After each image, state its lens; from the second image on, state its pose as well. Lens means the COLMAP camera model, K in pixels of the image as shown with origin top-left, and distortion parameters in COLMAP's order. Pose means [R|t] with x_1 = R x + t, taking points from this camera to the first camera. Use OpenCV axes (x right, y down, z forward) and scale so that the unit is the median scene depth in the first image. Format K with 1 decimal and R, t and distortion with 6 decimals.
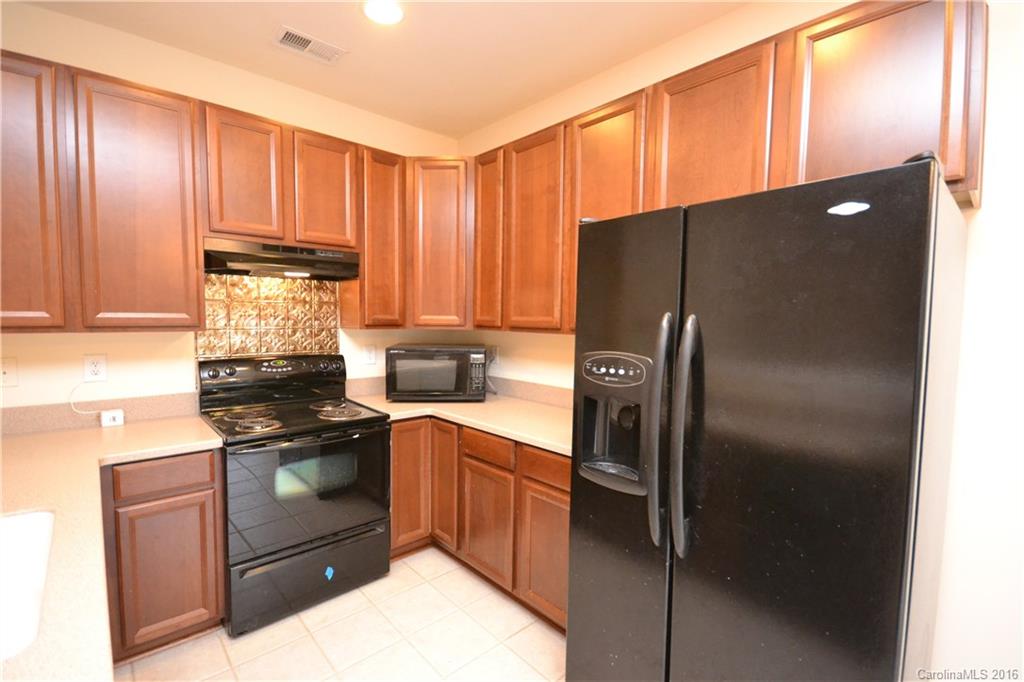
lens RADIAL K [[456.9, 0, 510.6], [0, 456.9, 346.9], [0, 0, 1]] dist [-0.003264, -0.000689]
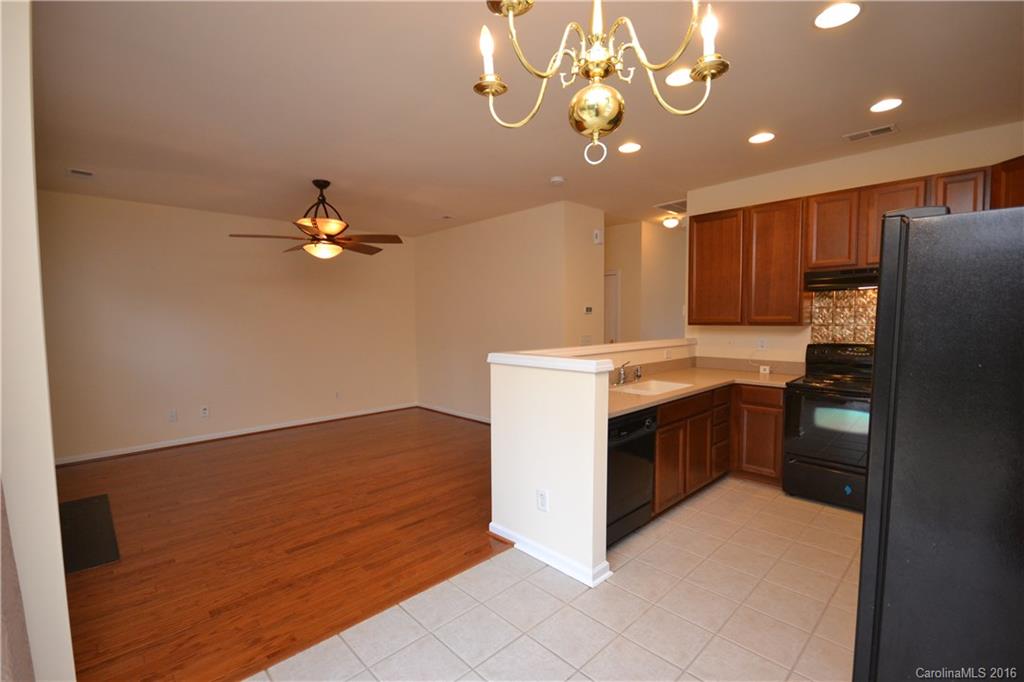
lens RADIAL K [[456.9, 0, 510.6], [0, 456.9, 346.9], [0, 0, 1]] dist [-0.003264, -0.000689]
pose [[0.022099, 0.049452, -0.998532, 0.915354], [-0.056816, 0.997224, 0.048130, 0.021365], [0.998140, 0.055669, 0.024847, -0.135685]]
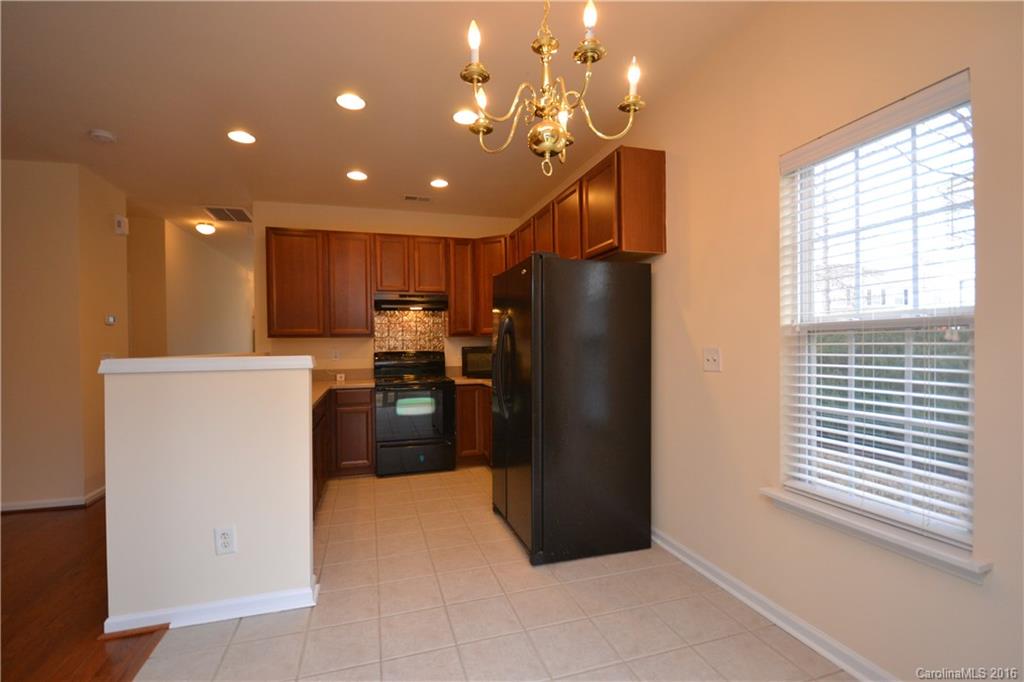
lens RADIAL K [[456.9, 0, 510.6], [0, 456.9, 346.9], [0, 0, 1]] dist [-0.003264, -0.000689]
pose [[0.903990, -0.023306, -0.426919, 0.710035], [-0.003319, 0.998101, -0.061516, 0.121247], [0.427541, 0.057027, 0.902195, -0.568482]]
